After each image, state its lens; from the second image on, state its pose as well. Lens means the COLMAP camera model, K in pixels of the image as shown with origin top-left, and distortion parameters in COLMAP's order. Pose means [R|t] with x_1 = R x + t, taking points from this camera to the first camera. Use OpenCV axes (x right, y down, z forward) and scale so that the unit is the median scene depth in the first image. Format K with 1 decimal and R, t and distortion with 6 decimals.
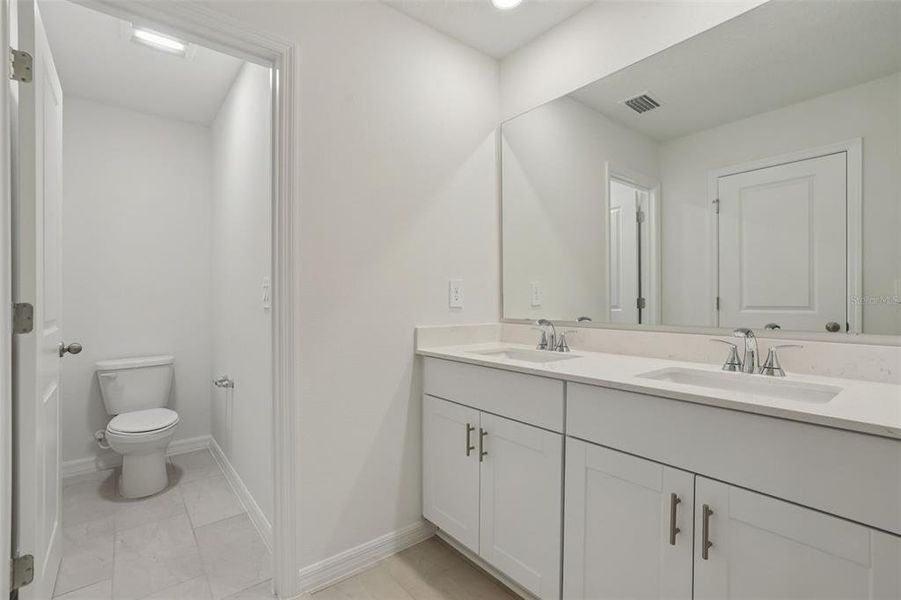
lens RADIAL K [[404.3, 0, 446.6], [0, 404.3, 299.8], [0, 0, 1]] dist [-0.000532, 0.000277]
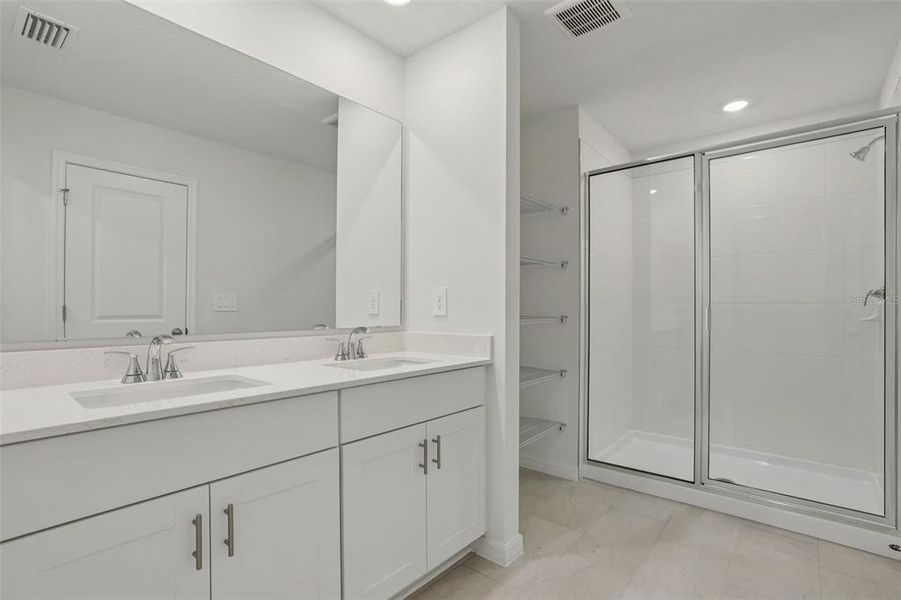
lens RADIAL K [[404.3, 0, 446.2], [0, 404.3, 309.7], [0, 0, 1]] dist [-0.000532, 0.000277]
pose [[-0.154594, 0.002633, 0.987975, -0.359066], [-0.002288, 0.999993, -0.003023, 0.004361], [-0.987976, -0.002728, -0.154586, 0.451412]]
